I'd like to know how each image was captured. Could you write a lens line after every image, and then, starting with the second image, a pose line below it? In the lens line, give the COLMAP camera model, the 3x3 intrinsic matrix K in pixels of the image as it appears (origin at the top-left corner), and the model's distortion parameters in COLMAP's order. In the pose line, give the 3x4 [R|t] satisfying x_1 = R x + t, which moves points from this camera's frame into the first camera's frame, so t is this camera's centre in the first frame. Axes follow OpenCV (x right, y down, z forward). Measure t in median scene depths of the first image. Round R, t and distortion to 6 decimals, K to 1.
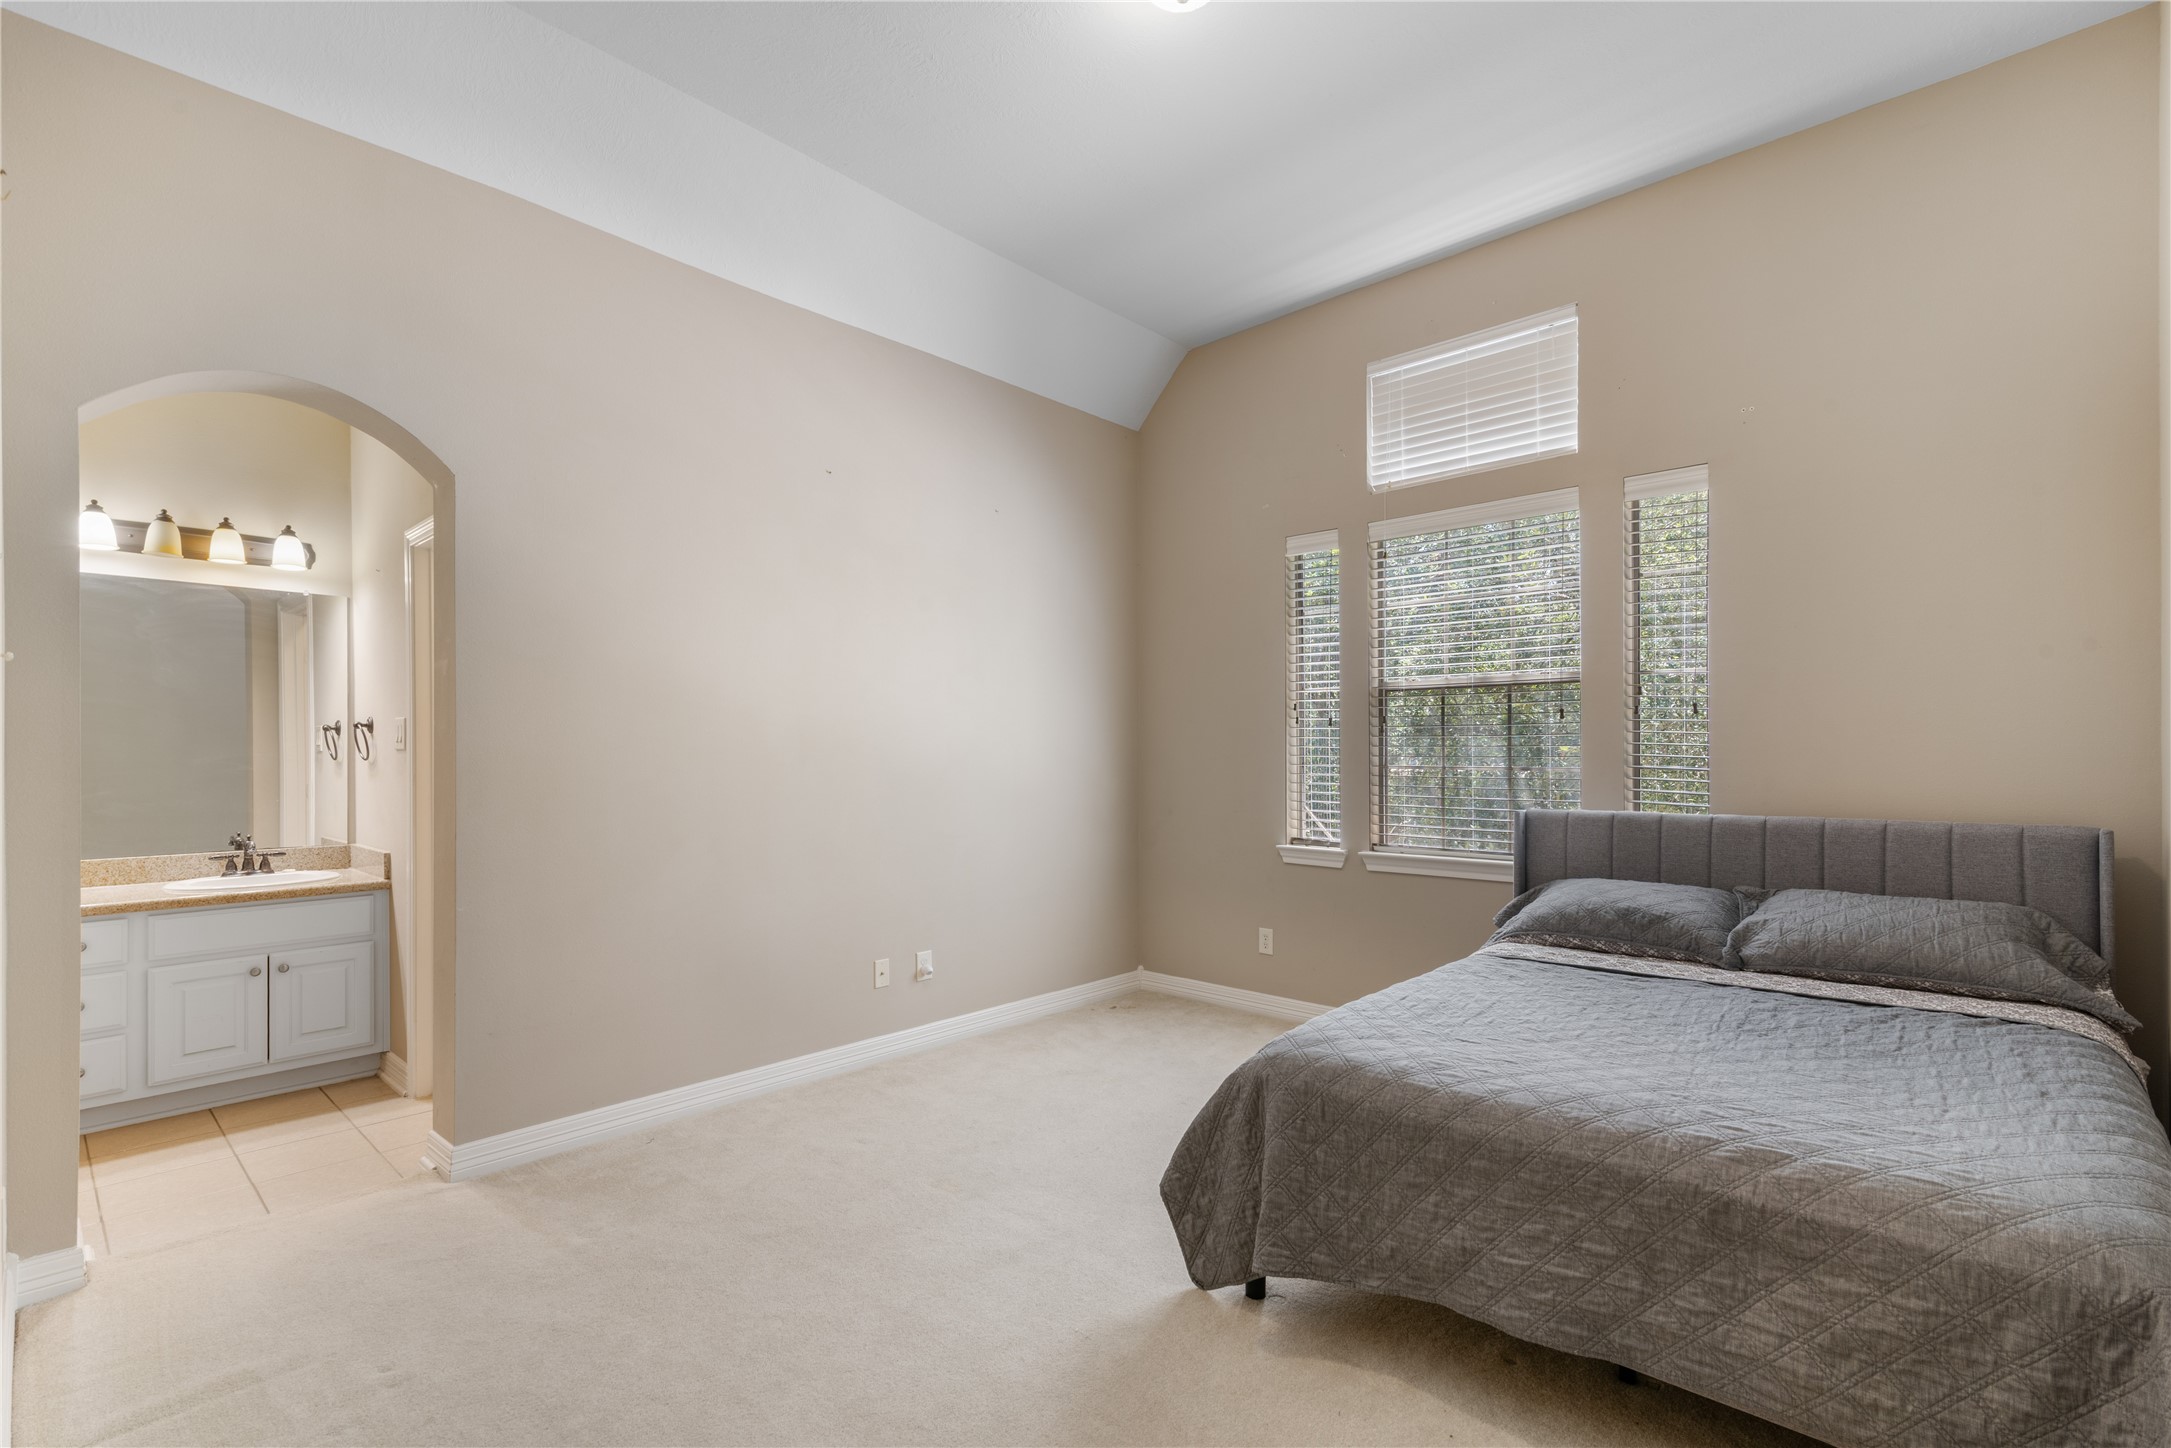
lens RADIAL K [[979.4, 0, 1100.1], [0, 979.4, 750.1], [0, 0, 1]] dist [0.020135, -0.002838]
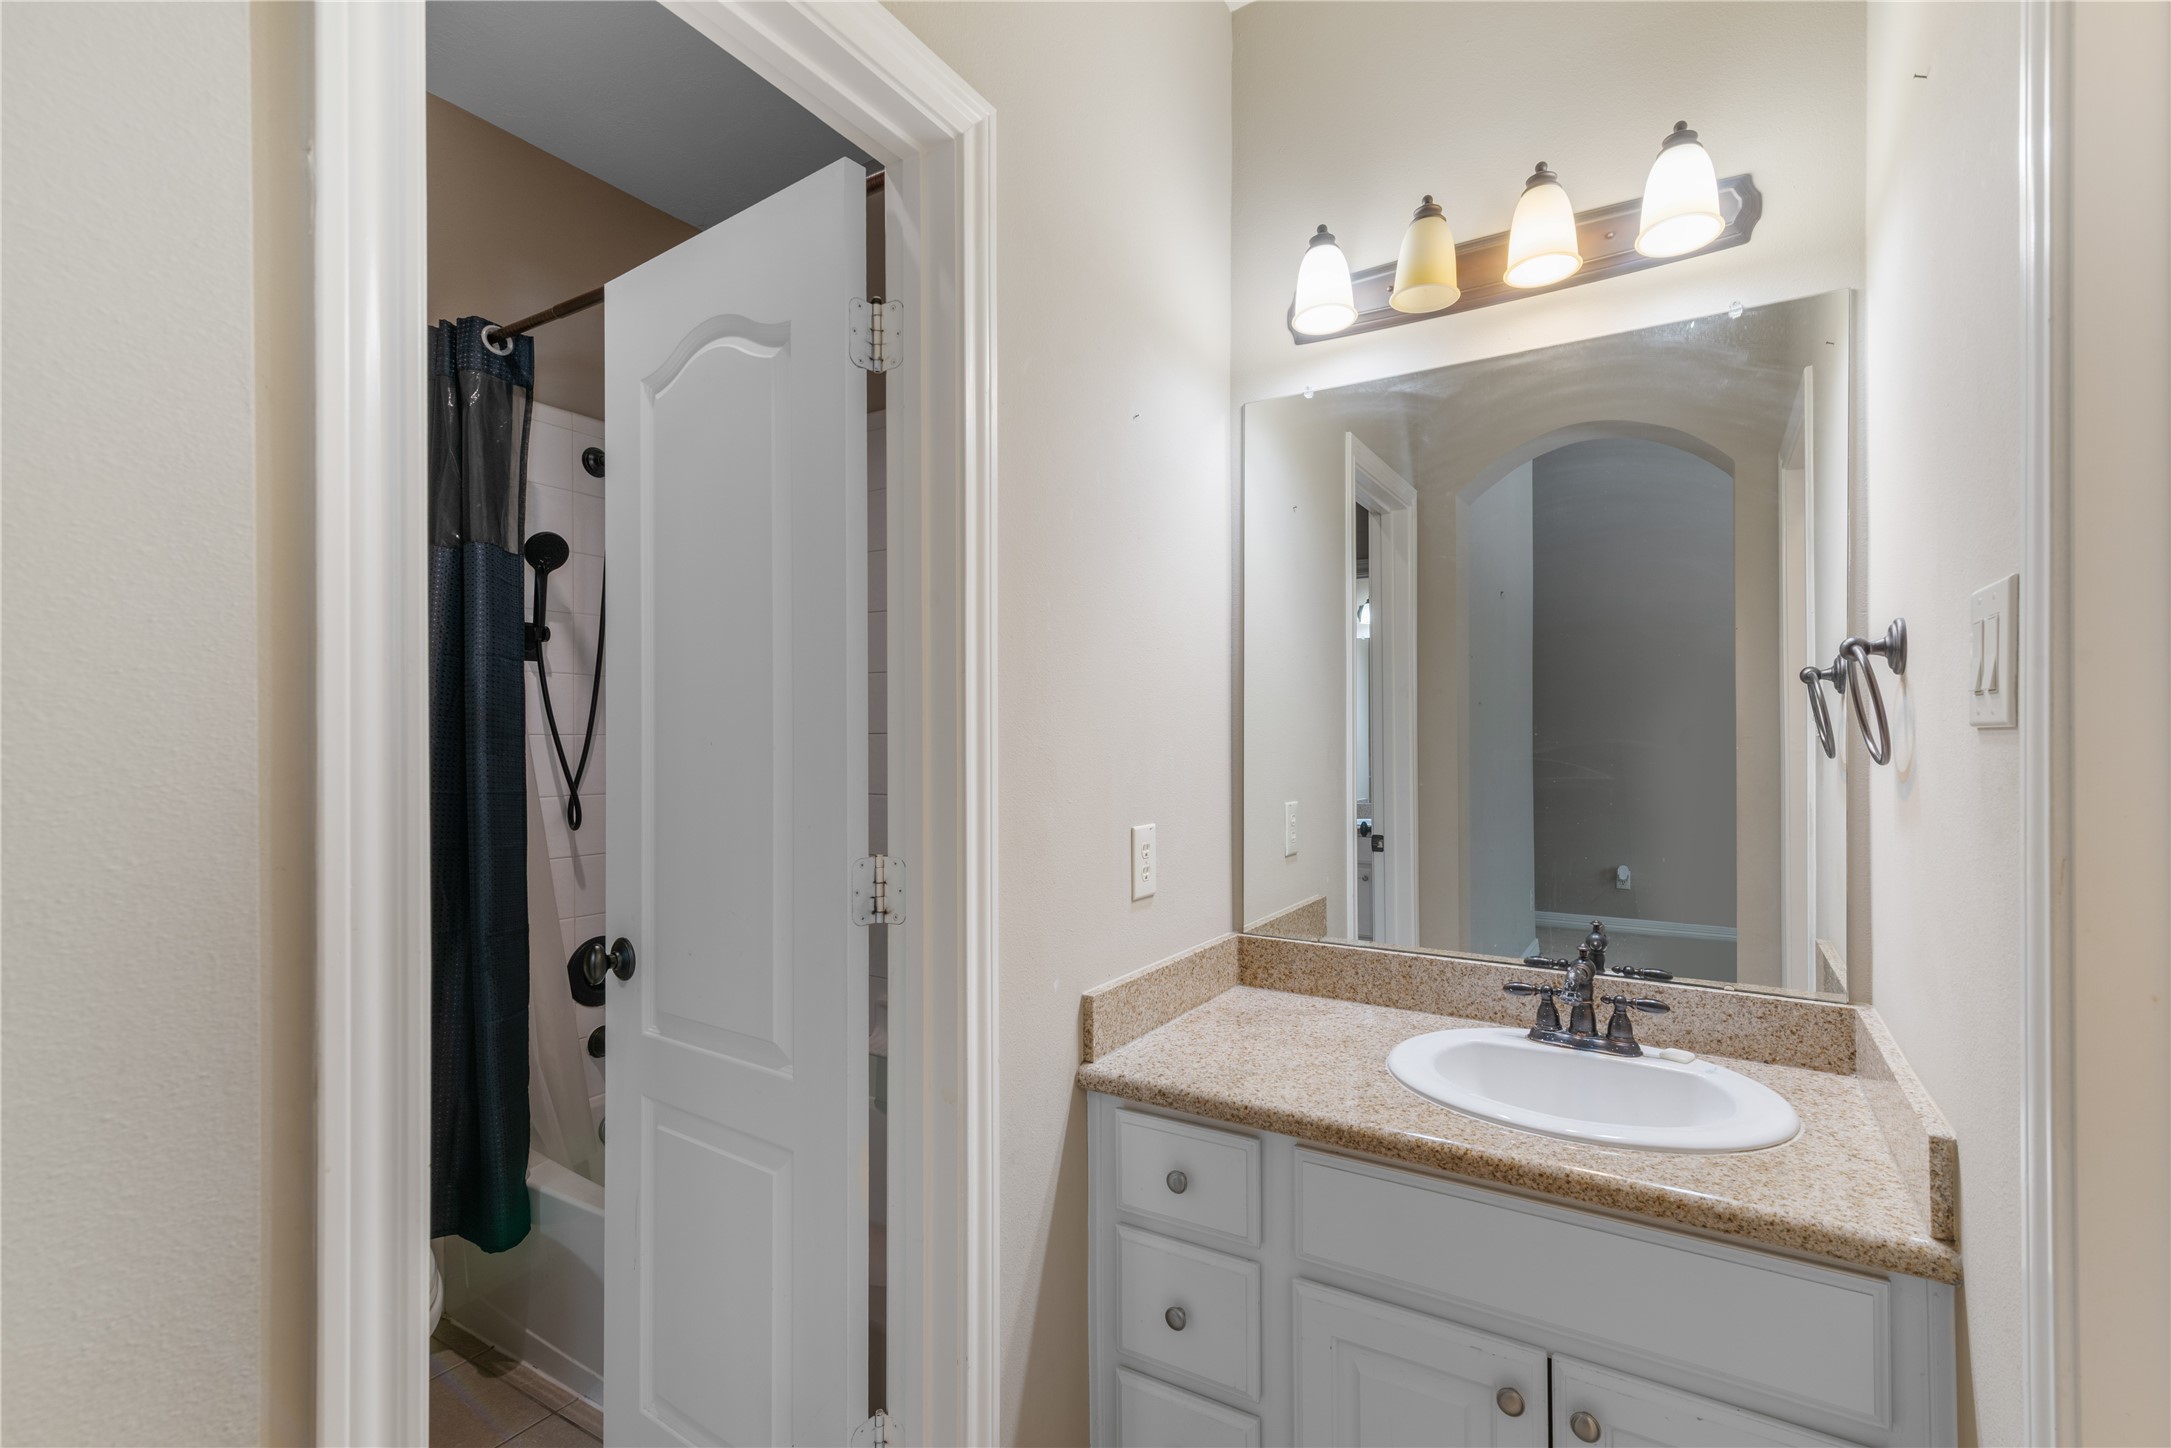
lens RADIAL K [[979.4, 0, 1080.1], [0, 979.4, 738.9], [0, 0, 1]] dist [0.020135, -0.002838]
pose [[0.175494, 0.000974, -0.984480, -0.509484], [0.002369, 0.999996, 0.001411, 0.002305], [0.984478, -0.002580, 0.175491, 0.738678]]
